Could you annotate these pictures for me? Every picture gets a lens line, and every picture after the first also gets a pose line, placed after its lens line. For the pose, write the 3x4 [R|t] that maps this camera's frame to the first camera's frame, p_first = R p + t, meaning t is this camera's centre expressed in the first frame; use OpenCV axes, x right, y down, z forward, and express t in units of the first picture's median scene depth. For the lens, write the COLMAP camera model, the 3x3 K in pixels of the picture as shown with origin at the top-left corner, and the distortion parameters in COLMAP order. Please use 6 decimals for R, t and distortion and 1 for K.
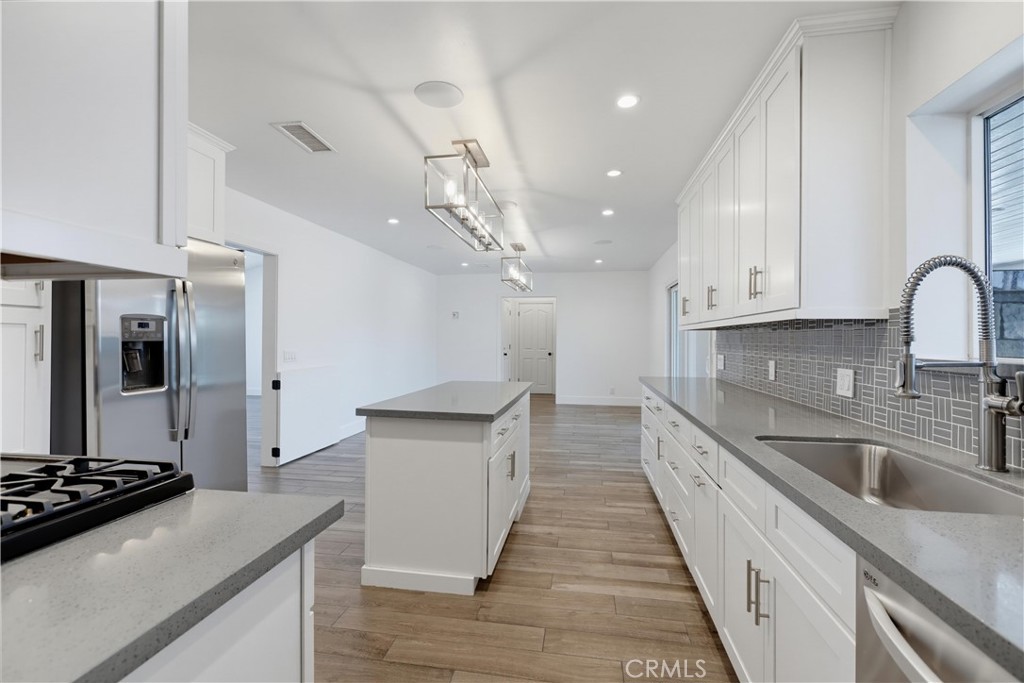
lens RADIAL K [[456.1, 0, 513.4], [0, 456.1, 336.9], [0, 0, 1]] dist [0.000768, 0.000225]
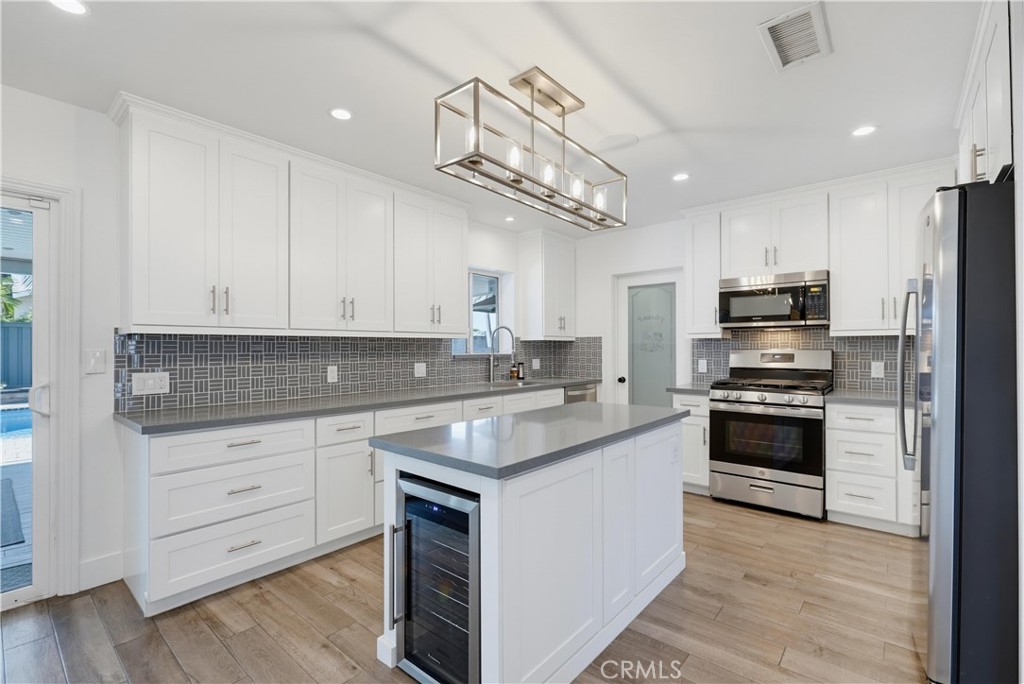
lens RADIAL K [[457.3, 0, 506.6], [0, 457.3, 346.4], [0, 0, 1]] dist [-0.001549, -0.000014]
pose [[-0.848704, -0.000404, 0.528868, -0.444611], [-0.003768, 0.999979, -0.005282, 0.005198], [-0.528855, -0.006476, -0.848687, 1.748198]]
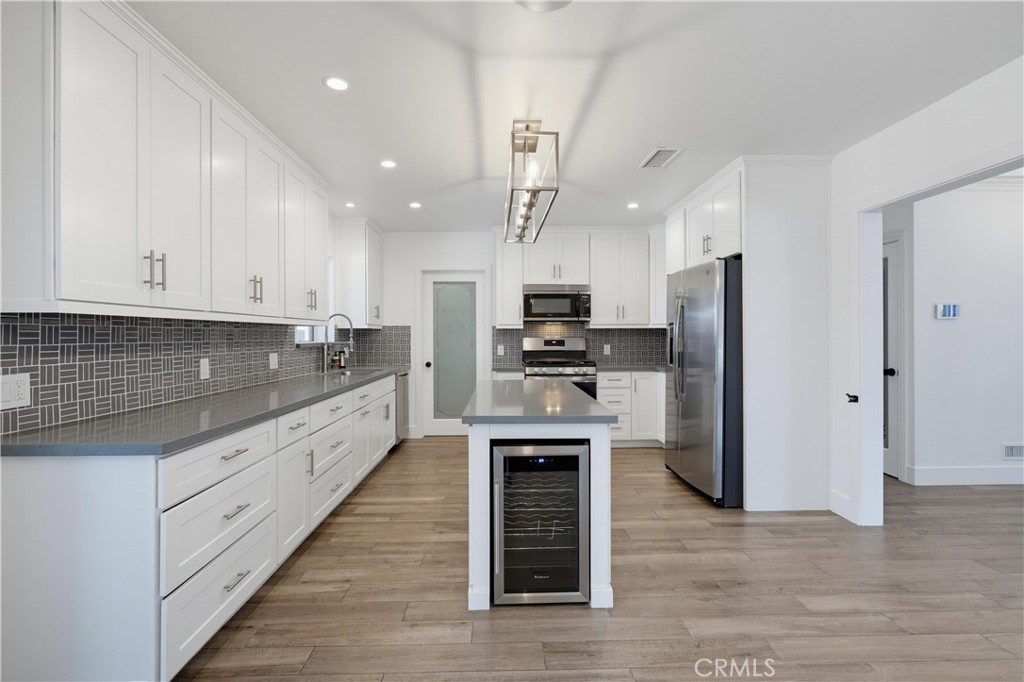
lens RADIAL K [[456.1, 0, 513.4], [0, 456.1, 336.4], [0, 0, 1]] dist [0.000768, 0.000225]
pose [[-0.982965, -0.002564, -0.183773, 0.109350], [-0.001920, 0.999991, -0.003683, 0.008320], [0.183781, -0.003267, -0.982962, 2.020544]]
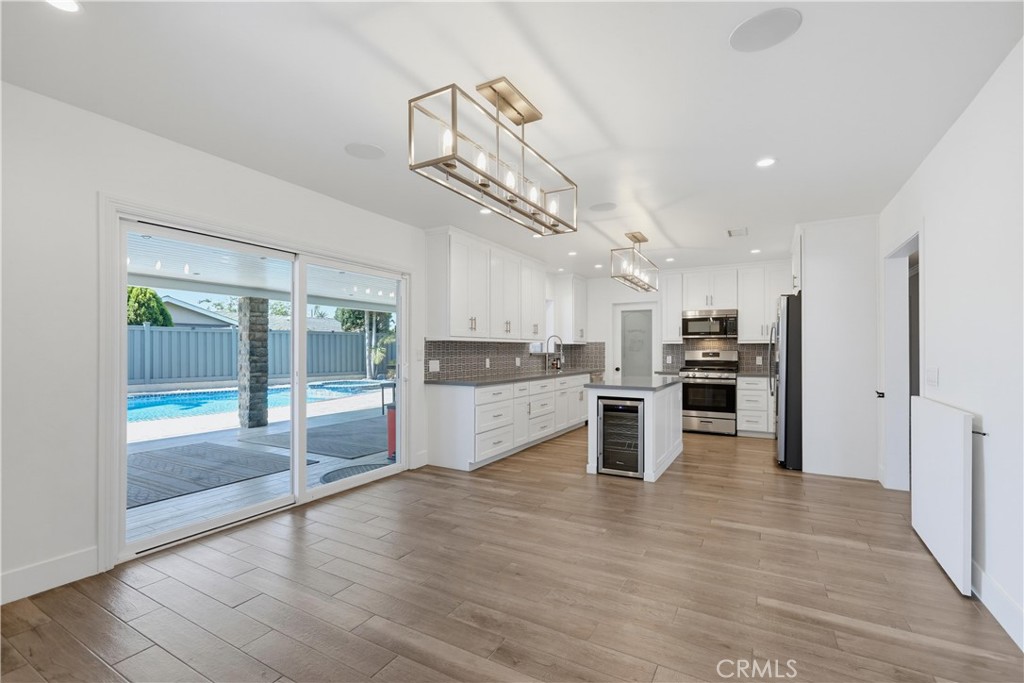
lens RADIAL K [[457.8, 0, 509.1], [0, 457.8, 348.5], [0, 0, 1]] dist [-0.012958, -0.000030]
pose [[-0.935451, -0.005379, 0.353415, -0.260489], [-0.007812, 0.999955, -0.005457, 0.016683], [-0.353370, -0.007865, -0.935451, 2.882754]]
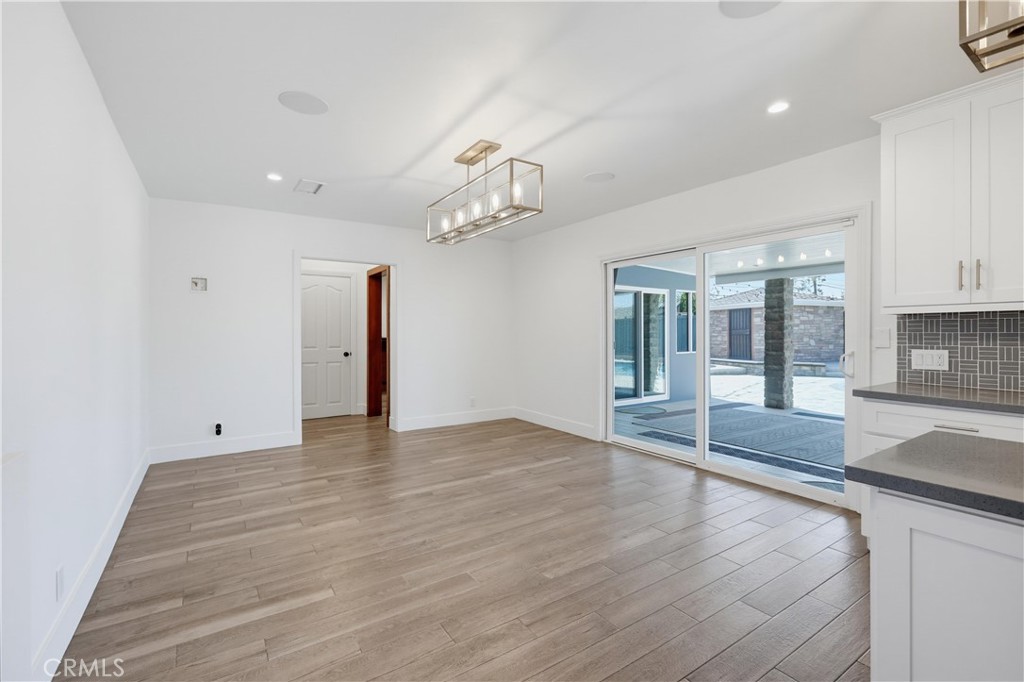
lens RADIAL K [[456.1, 0, 513.4], [0, 456.1, 336.4], [0, 0, 1]] dist [0.000768, 0.000225]
pose [[0.736993, -0.015832, 0.675715, -0.671073], [0.006603, 0.999847, 0.016225, 0.005261], [-0.675868, -0.007496, 0.736984, 1.242160]]
